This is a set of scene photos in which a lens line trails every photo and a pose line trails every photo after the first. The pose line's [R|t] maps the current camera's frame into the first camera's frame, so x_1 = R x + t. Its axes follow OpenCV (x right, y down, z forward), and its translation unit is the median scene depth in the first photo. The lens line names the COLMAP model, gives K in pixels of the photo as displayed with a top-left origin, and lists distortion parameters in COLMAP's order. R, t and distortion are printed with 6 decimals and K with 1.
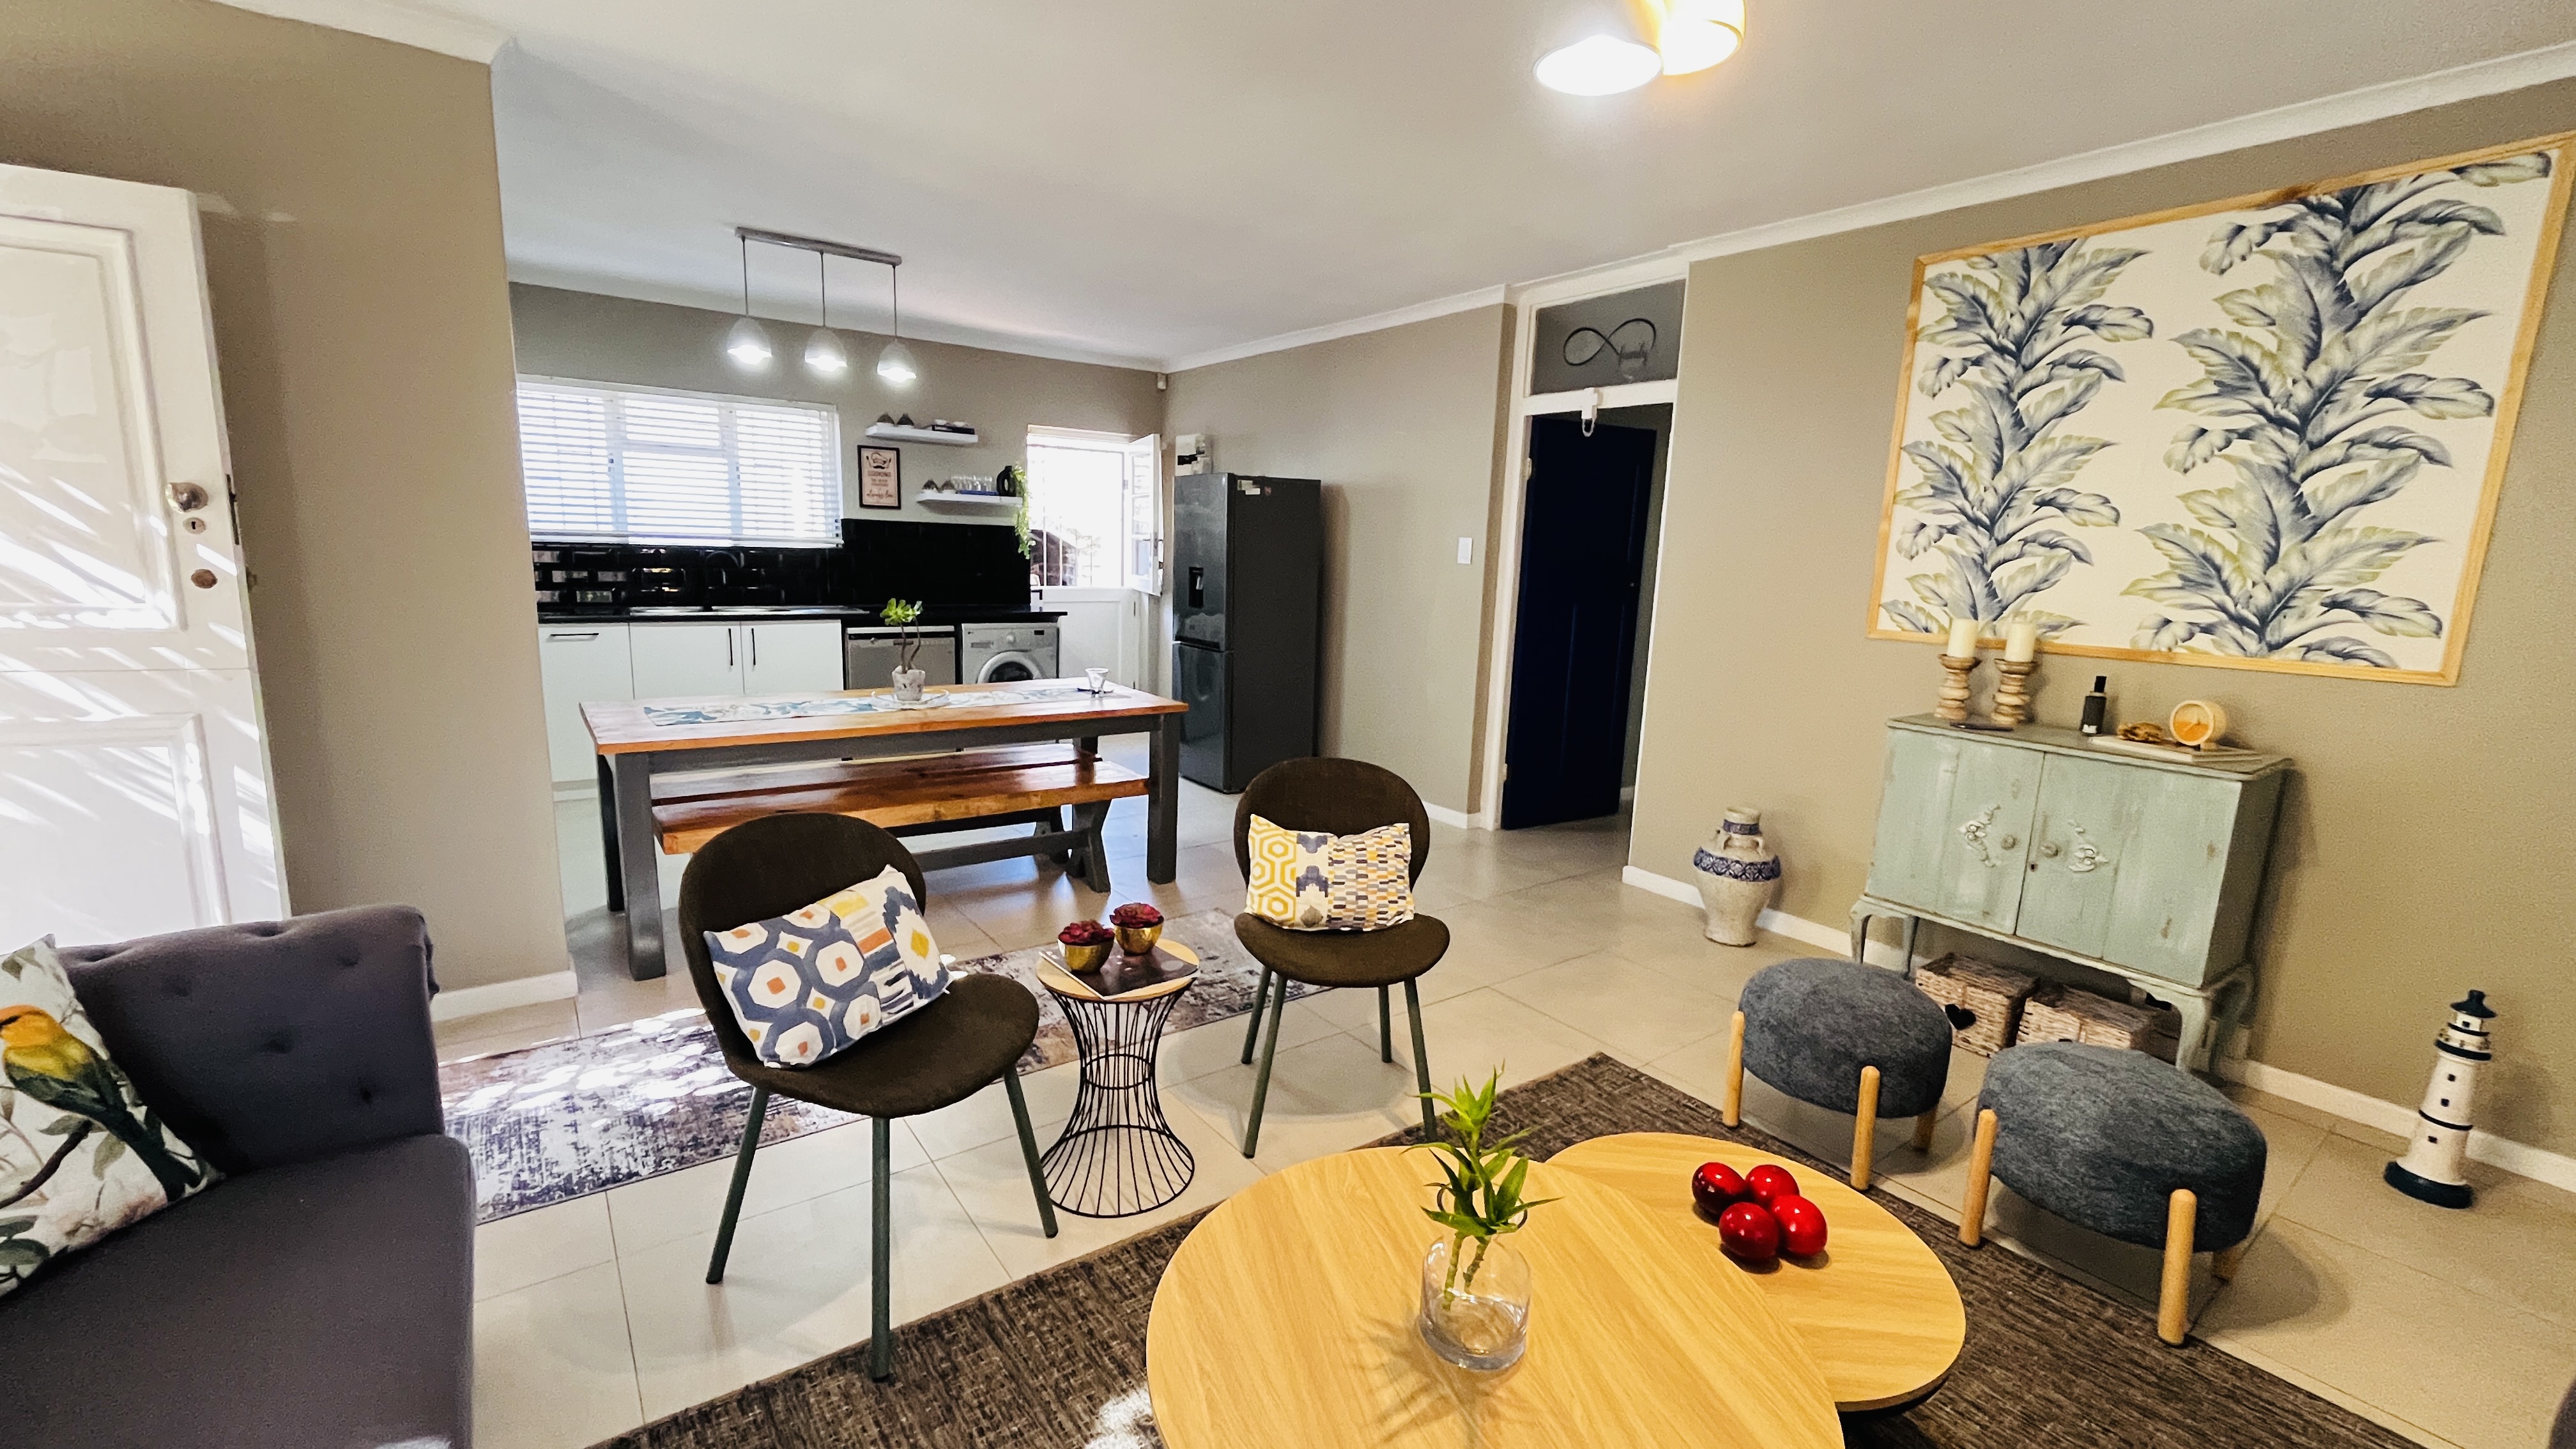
lens RADIAL K [[1045.9, 0, 1278.4], [0, 1045.9, 732.1], [0, 0, 1]] dist [-0.000493, -0.000151]
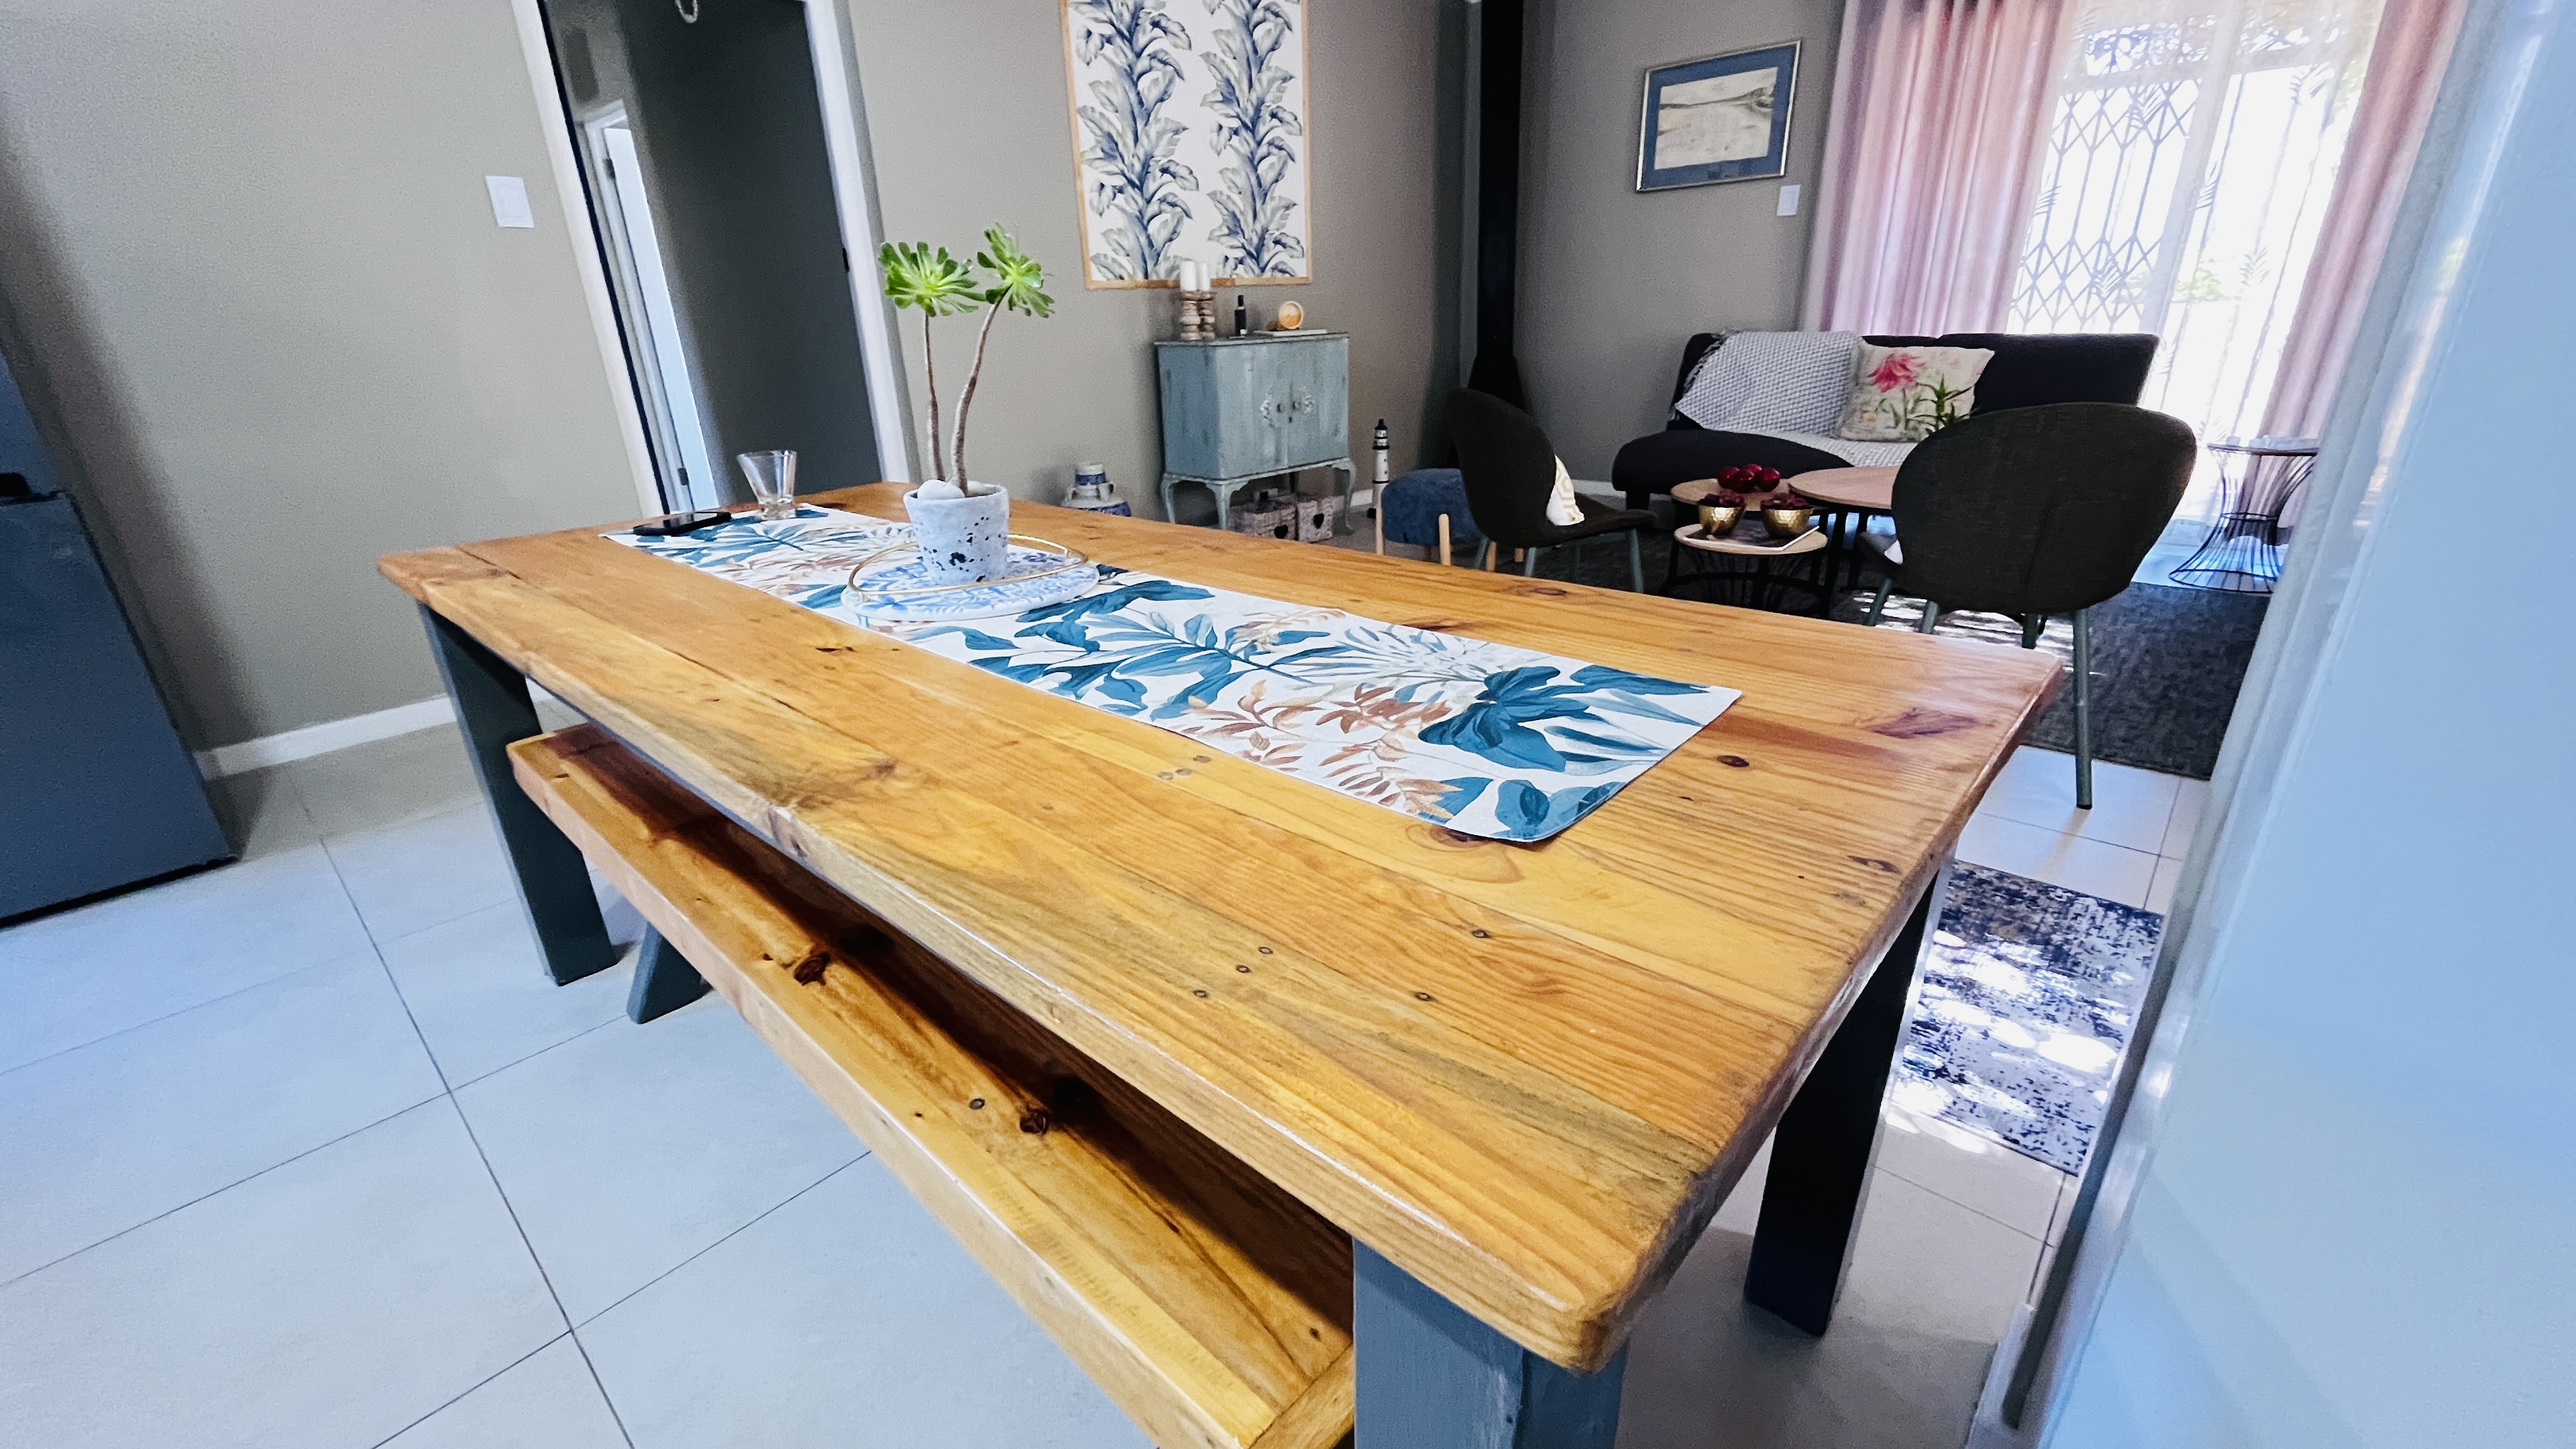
lens RADIAL K [[1045.9, 0, 1278.4], [0, 1045.9, 732.1], [0, 0, 1]] dist [-0.000493, -0.000151]
pose [[-0.192297, -0.398623, 0.896728, -0.817752], [0.198735, 0.879029, 0.433372, -0.133853], [-0.961003, 0.261548, -0.089814, 1.155732]]
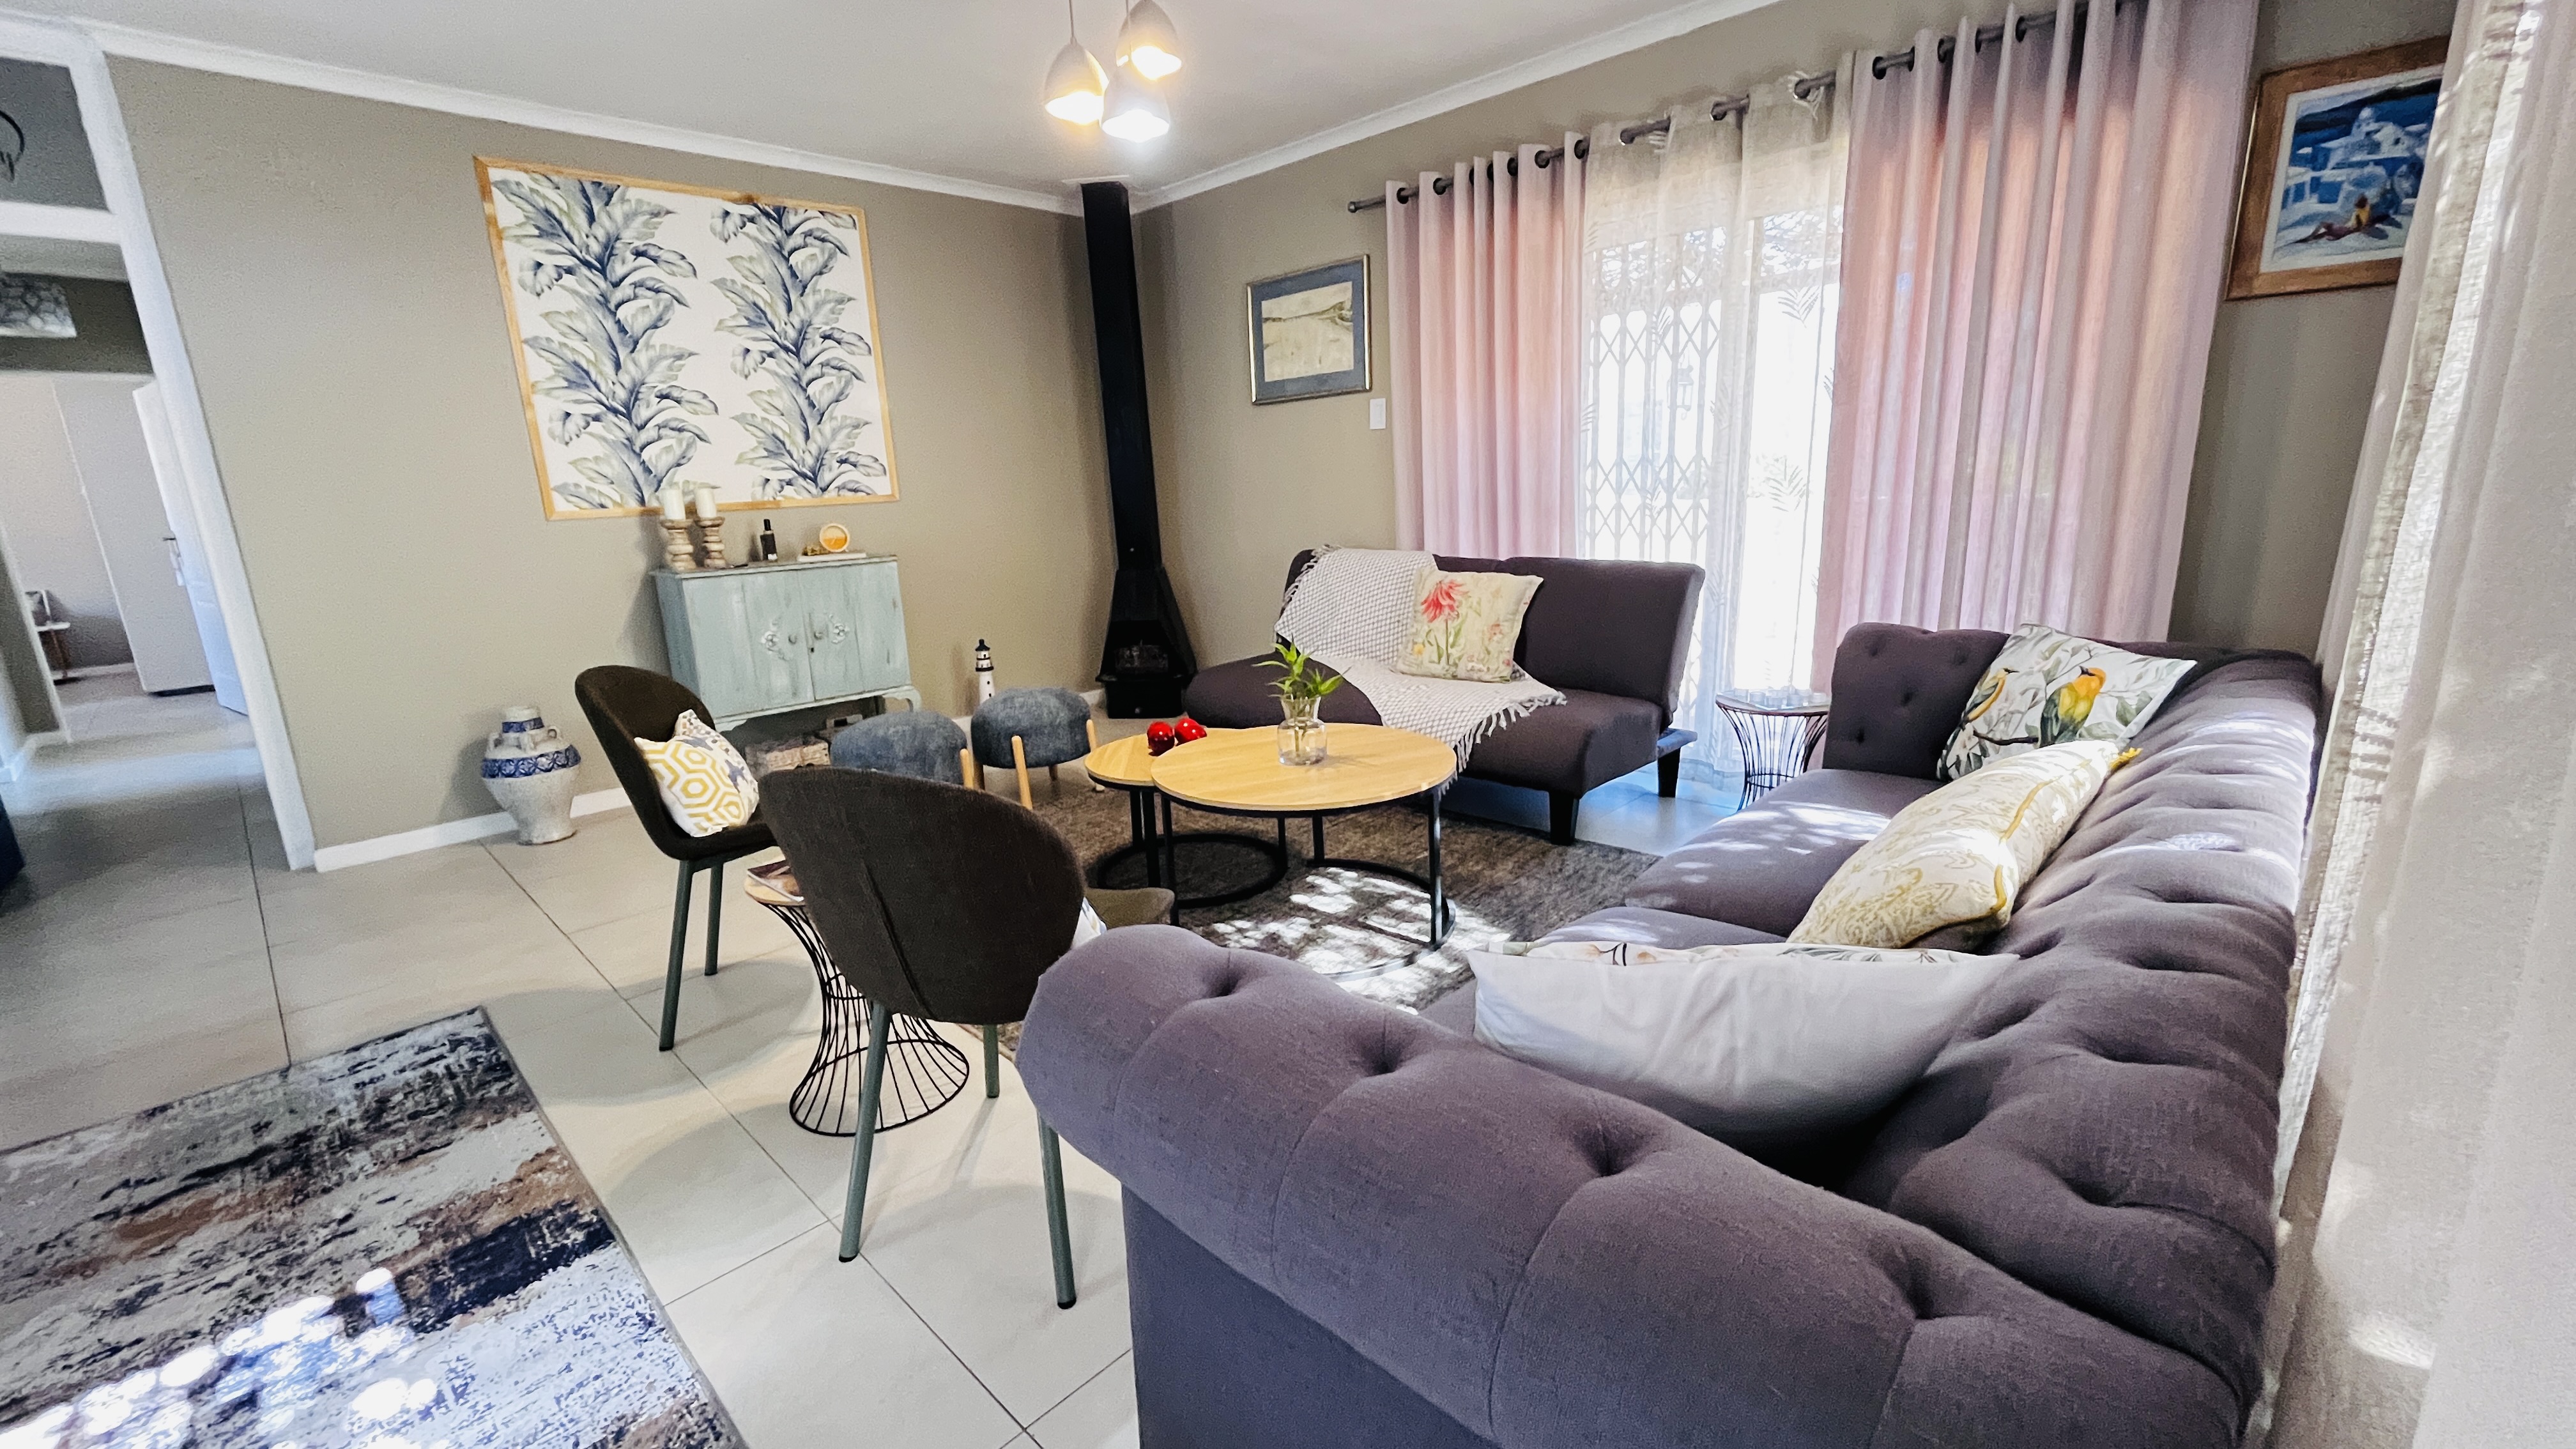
lens RADIAL K [[1045.9, 0, 1278.4], [0, 1045.9, 732.1], [0, 0, 1]] dist [-0.000493, -0.000151]
pose [[-0.162031, -0.261663, 0.951461, -0.722787], [0.210760, 0.932777, 0.292416, -0.048504], [-0.964016, 0.247911, -0.095990, 0.484901]]
